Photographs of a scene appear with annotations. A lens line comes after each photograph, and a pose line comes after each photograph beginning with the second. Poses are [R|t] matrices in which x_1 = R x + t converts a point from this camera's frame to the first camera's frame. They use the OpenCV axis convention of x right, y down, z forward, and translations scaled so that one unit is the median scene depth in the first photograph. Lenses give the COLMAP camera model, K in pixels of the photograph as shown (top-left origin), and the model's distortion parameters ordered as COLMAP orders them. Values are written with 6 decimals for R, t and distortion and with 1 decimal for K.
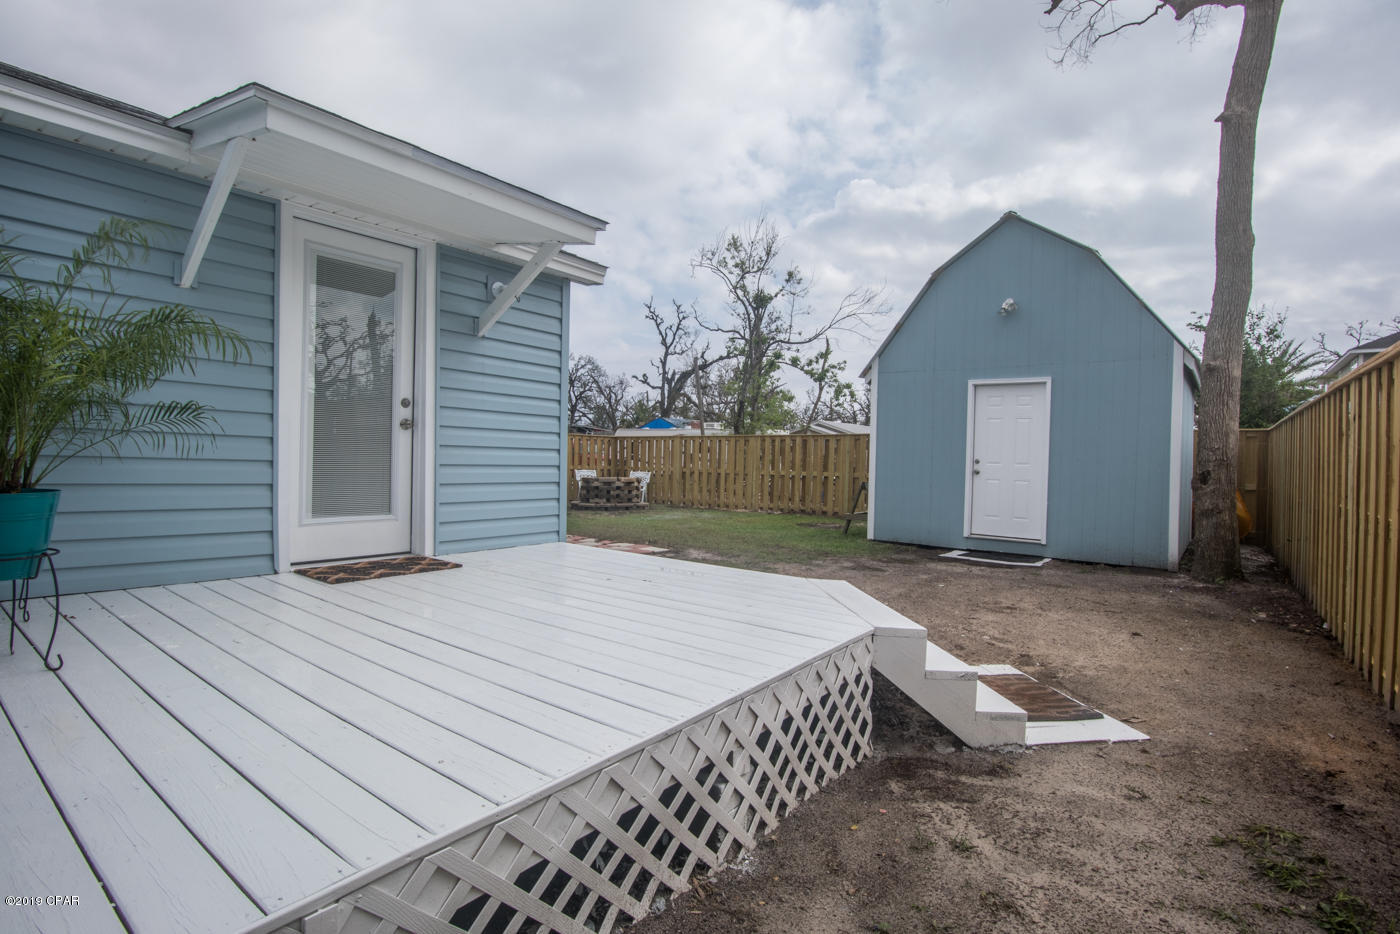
lens RADIAL K [[682.3, 0, 696.3], [0, 682.3, 467.8], [0, 0, 1]] dist [-0.022759, -0.000641]
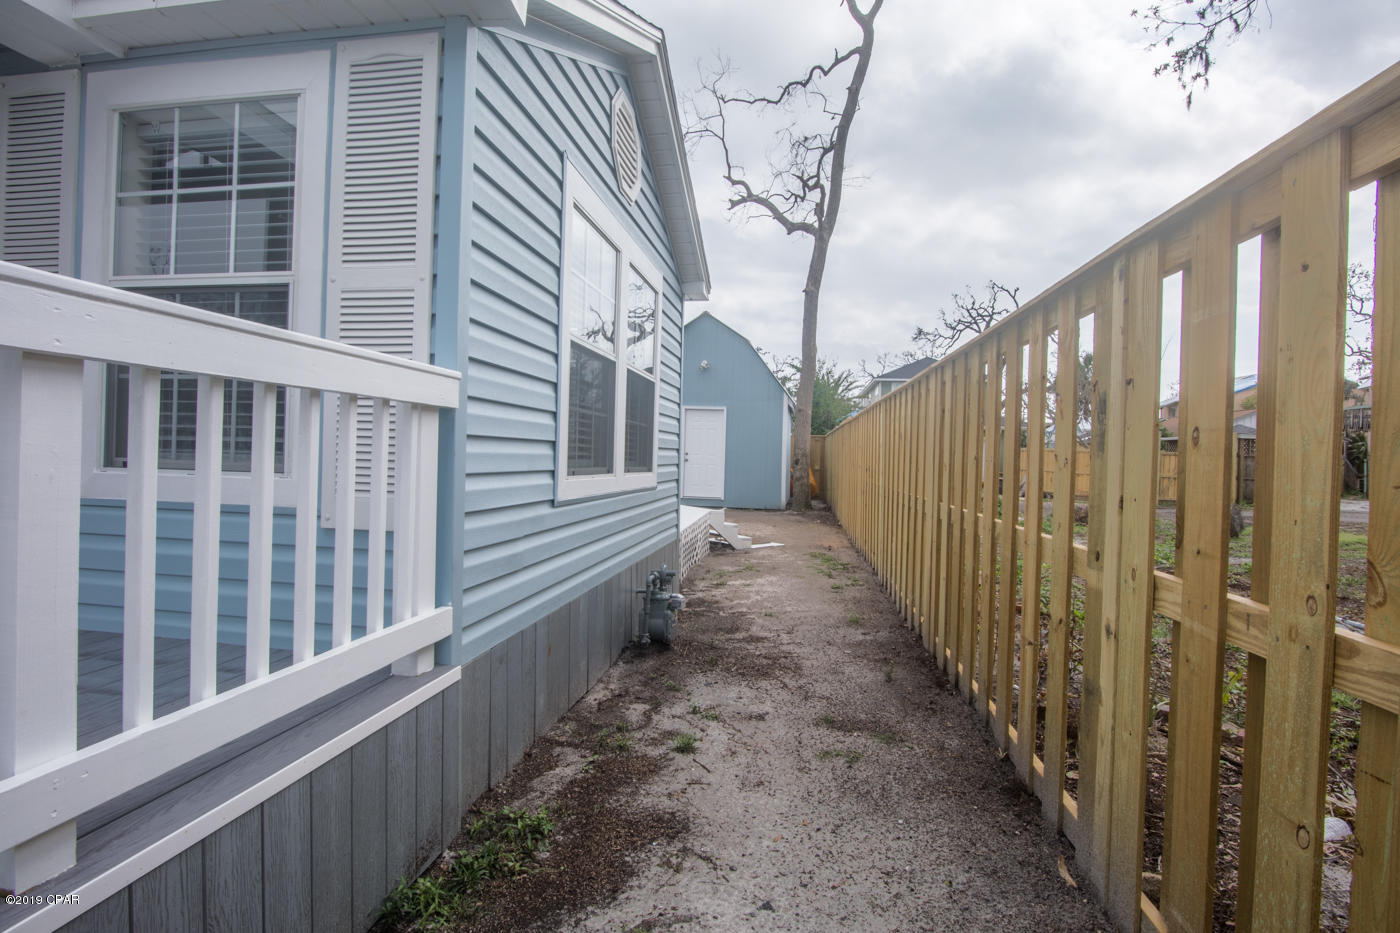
lens RADIAL K [[682.3, 0, 696.3], [0, 682.3, 467.3], [0, 0, 1]] dist [-0.022759, -0.000641]
pose [[0.874101, -0.008057, 0.485677, -0.426444], [0.001550, 0.999904, 0.013799, 0.001413], [-0.485741, -0.011308, 0.874029, -0.544675]]
